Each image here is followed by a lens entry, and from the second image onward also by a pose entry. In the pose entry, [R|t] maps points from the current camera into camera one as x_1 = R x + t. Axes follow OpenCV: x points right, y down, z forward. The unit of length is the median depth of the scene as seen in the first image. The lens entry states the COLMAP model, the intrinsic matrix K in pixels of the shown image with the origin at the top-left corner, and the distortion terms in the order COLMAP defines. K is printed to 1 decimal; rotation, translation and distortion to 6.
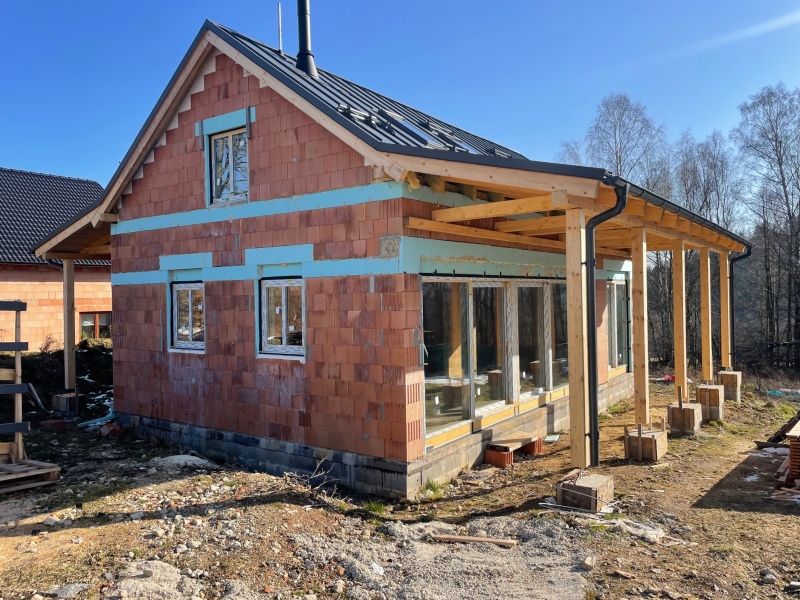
lens RADIAL K [[612.7, 0, 400.0], [0, 612.7, 300.0], [0, 0, 1]] dist [0.089541, -0.111135]
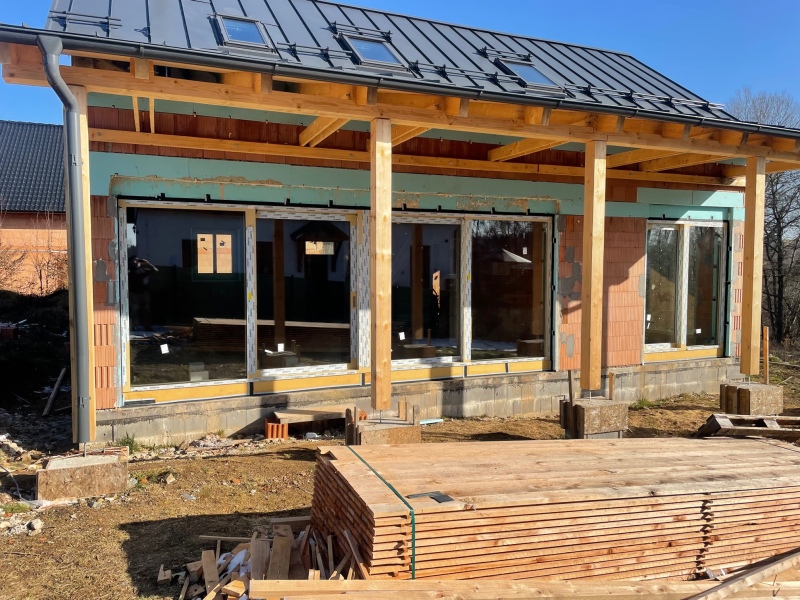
lens RADIAL K [[612.7, 0, 400.0], [0, 612.7, 300.0], [0, 0, 1]] dist [0.089541, -0.111135]
pose [[0.855850, 0.038050, -0.515823, 0.631795], [-0.015987, 0.998760, 0.047149, 0.041882], [0.516977, -0.032106, 0.855397, 0.358055]]
